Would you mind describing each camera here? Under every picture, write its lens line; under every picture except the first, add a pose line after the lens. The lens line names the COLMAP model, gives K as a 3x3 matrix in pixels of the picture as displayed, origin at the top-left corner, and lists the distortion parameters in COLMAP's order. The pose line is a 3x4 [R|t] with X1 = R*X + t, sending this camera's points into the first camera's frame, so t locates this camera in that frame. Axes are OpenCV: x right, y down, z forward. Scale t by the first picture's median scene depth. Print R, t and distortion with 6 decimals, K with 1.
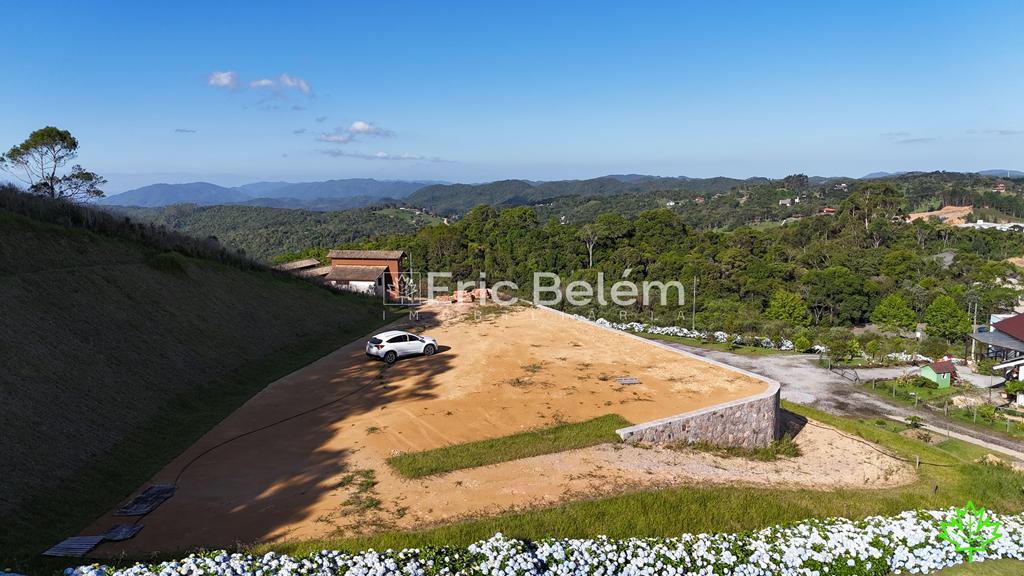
lens RADIAL K [[754.0, 0, 509.0], [0, 754.0, 286.9], [0, 0, 1]] dist [0.060688, -0.056669]
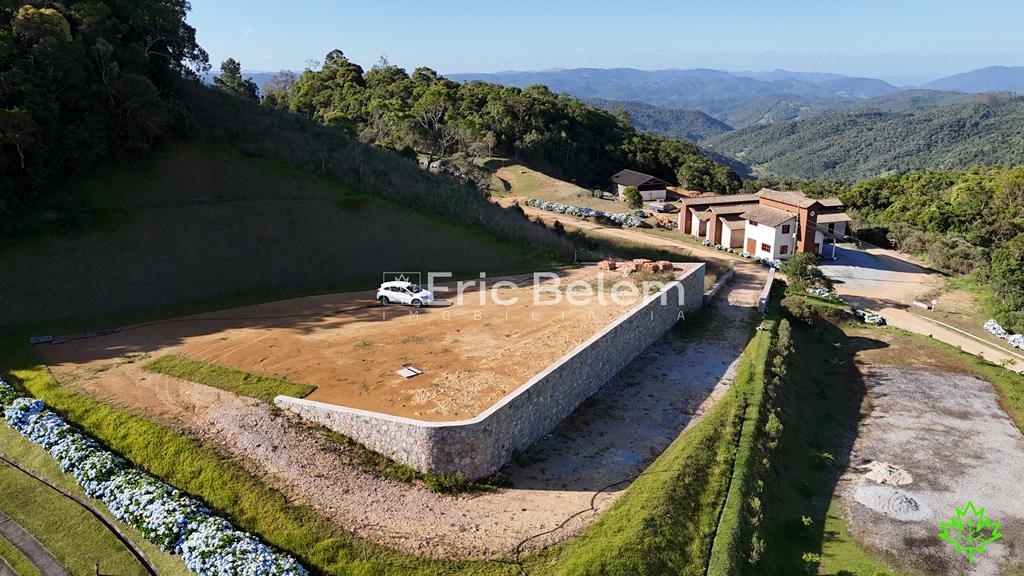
lens RADIAL K [[754.0, 0, 514.1], [0, 754.0, 286.5], [0, 0, 1]] dist [0.060688, -0.056669]
pose [[0.562378, 0.242209, -0.790611, 0.259540], [-0.123539, 0.970017, 0.209295, -0.060453], [0.817600, -0.020031, 0.575438, 0.110035]]
